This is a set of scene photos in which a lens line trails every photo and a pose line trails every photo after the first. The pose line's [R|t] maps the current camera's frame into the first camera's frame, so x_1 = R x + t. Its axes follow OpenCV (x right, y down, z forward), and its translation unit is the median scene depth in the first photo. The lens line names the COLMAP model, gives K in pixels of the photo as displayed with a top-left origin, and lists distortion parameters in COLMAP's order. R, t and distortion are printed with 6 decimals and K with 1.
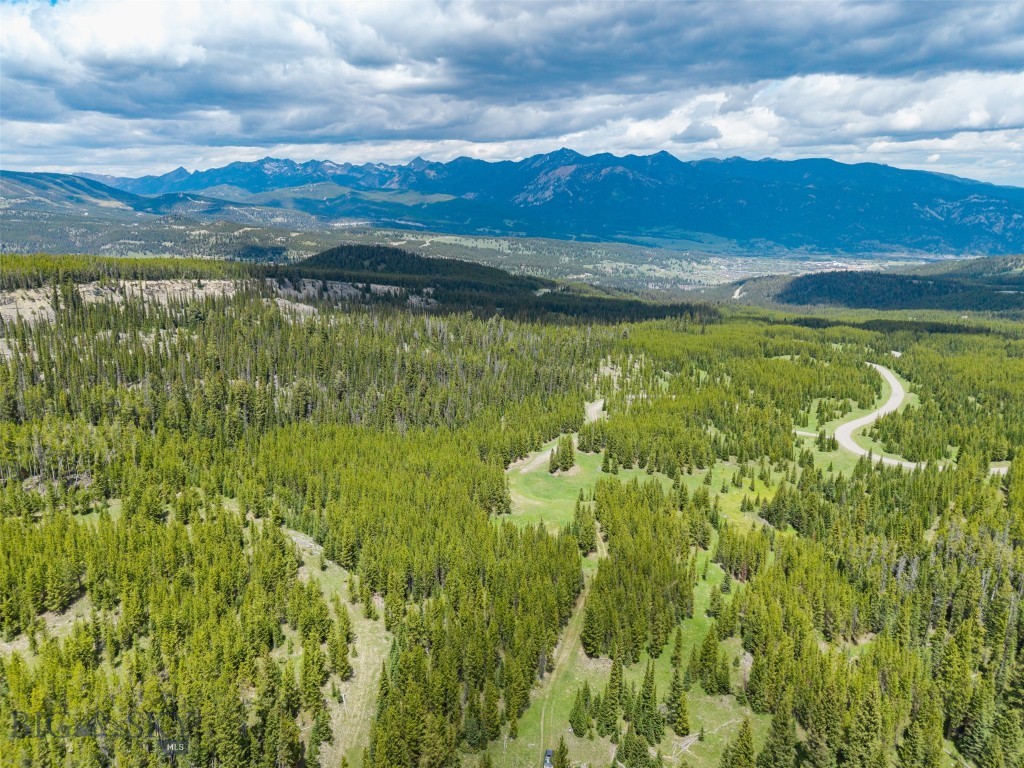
lens RADIAL K [[685.8, 0, 509.1], [0, 685.8, 390.7], [0, 0, 1]] dist [0.042190, -0.049357]
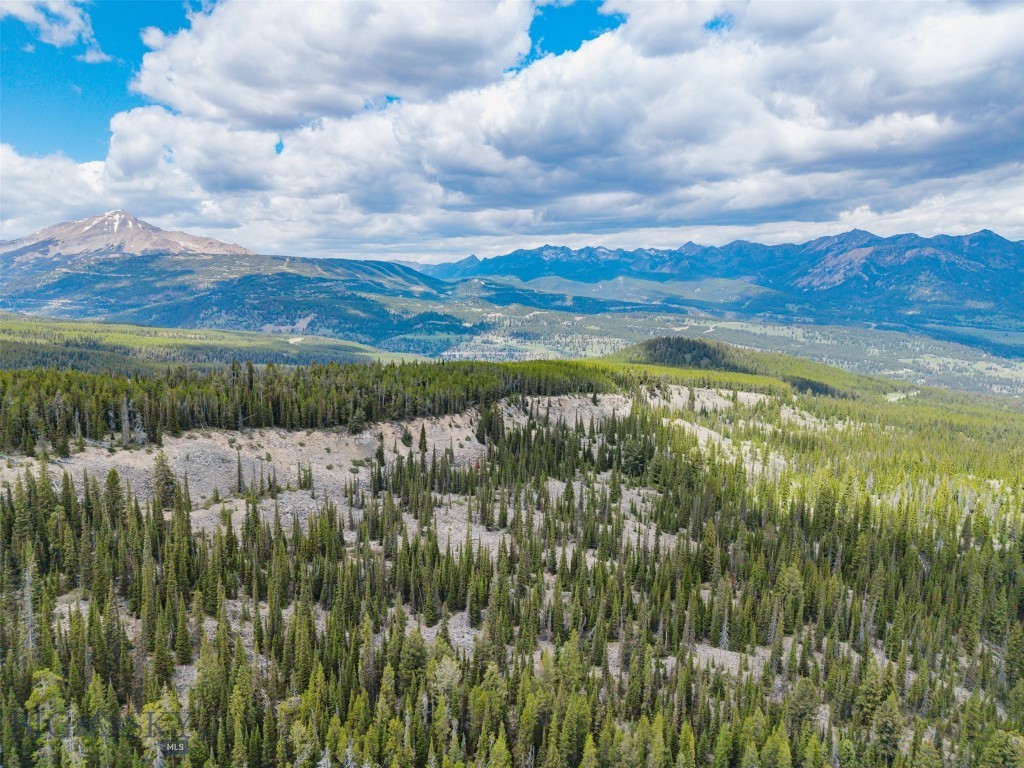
lens RADIAL K [[685.8, 0, 511.6], [0, 685.8, 391.5], [0, 0, 1]] dist [0.042190, -0.049357]
pose [[0.934530, 0.060288, -0.350740, -0.045854], [-0.099587, 0.990474, -0.095093, -0.013541], [0.341666, 0.123797, 0.931632, 0.034262]]
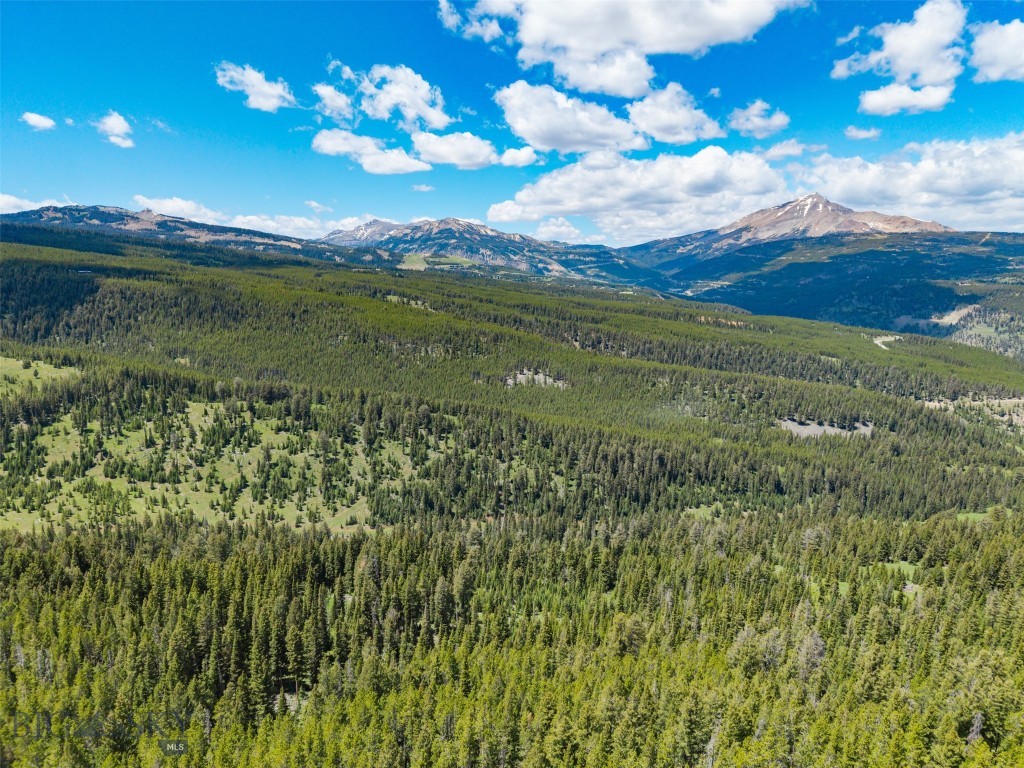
lens RADIAL K [[685.8, 0, 508.8], [0, 685.8, 383.5], [0, 0, 1]] dist [0.042190, -0.049357]
pose [[0.256024, 0.164625, -0.952549, -0.101358], [-0.263140, 0.960050, 0.095195, -0.059585], [0.930166, 0.226281, 0.289115, 0.238805]]
